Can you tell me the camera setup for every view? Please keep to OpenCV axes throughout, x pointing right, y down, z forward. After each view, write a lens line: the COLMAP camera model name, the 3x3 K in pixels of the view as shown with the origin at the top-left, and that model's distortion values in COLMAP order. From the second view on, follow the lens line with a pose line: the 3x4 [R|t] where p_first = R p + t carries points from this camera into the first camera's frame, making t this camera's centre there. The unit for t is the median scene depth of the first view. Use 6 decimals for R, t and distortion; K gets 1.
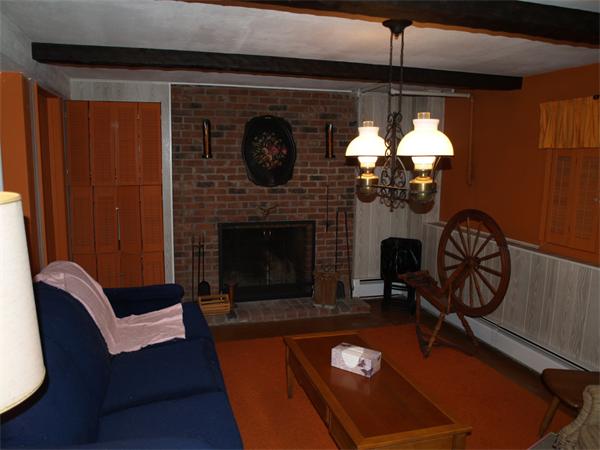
lens RADIAL K [[482.2, 0, 300.0], [0, 482.2, 225.0], [0, 0, 1]] dist [-0.006668, -0.000311]
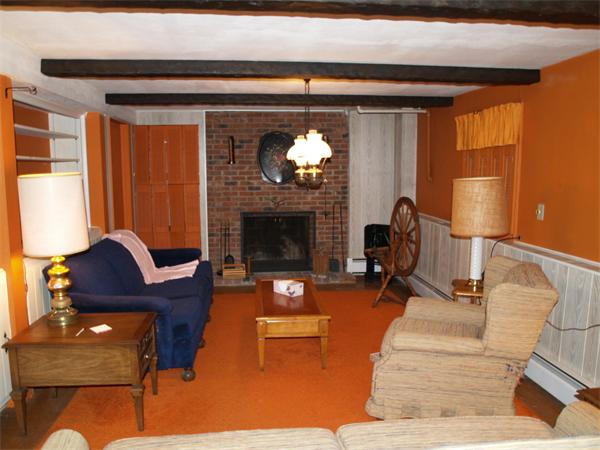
lens RADIAL K [[482.2, 0, 300.0], [0, 482.2, 225.0], [0, 0, 1]] dist [-0.006668, -0.000311]
pose [[0.983506, 0.005415, -0.180797, 0.241253], [-0.009660, 0.999698, -0.022608, 0.061730], [0.180620, 0.023981, 0.983261, -0.296242]]
